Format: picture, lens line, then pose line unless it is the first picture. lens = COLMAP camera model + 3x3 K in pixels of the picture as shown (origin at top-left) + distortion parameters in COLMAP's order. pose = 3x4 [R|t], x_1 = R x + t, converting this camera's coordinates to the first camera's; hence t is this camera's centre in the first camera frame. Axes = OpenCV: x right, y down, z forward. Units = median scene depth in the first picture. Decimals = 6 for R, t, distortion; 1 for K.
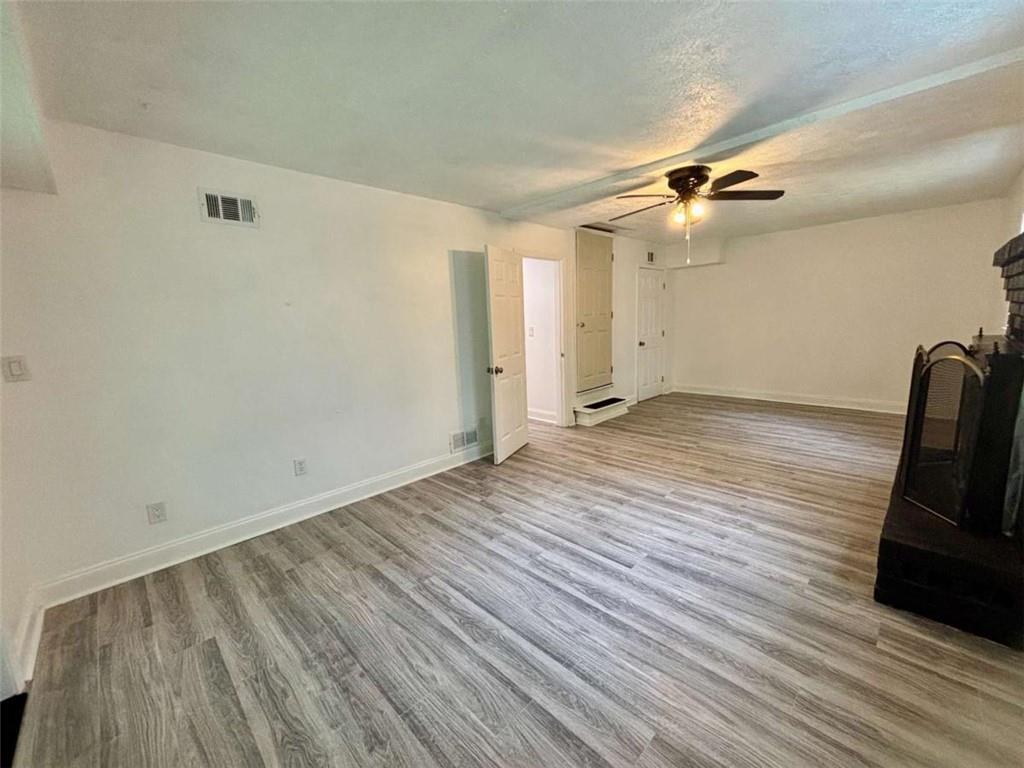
lens RADIAL K [[409.5, 0, 512.0], [0, 409.5, 384.0], [0, 0, 1]] dist [-0.000776, -0.000045]
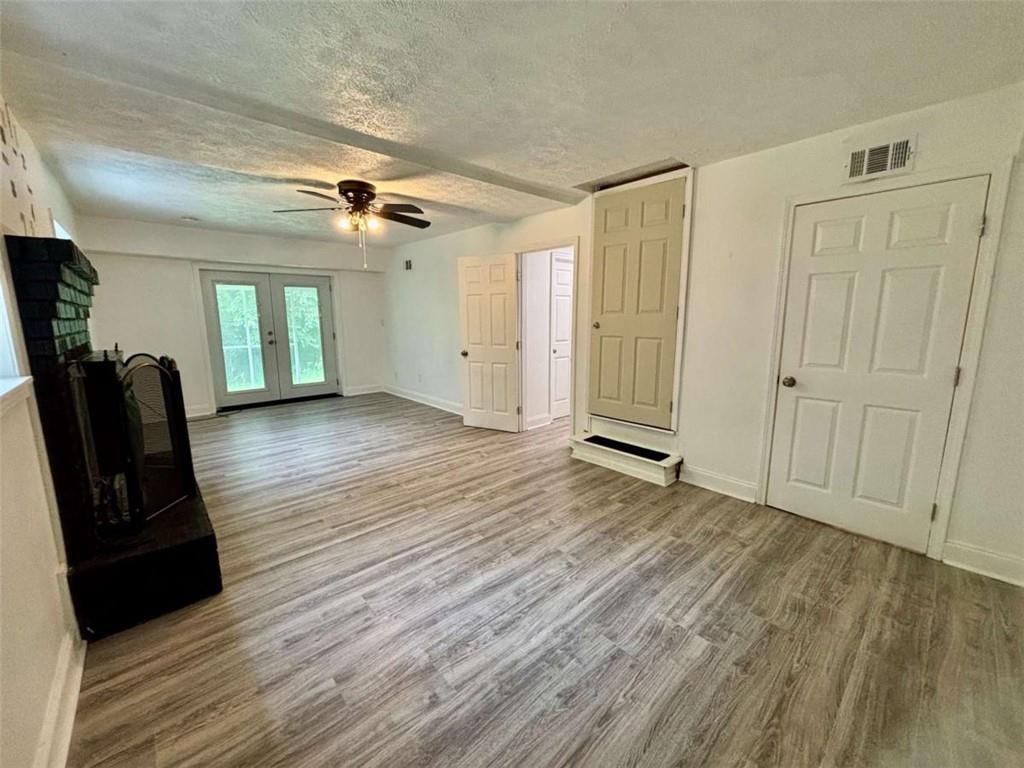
lens RADIAL K [[414.7, 0, 513.2], [0, 414.7, 374.7], [0, 0, 1]] dist [-0.001852, -0.000265]
pose [[-0.046890, 0.180642, -0.982430, 1.503370], [-0.153178, 0.970580, 0.185774, -0.278569], [0.987086, 0.159197, -0.017840, 1.413785]]
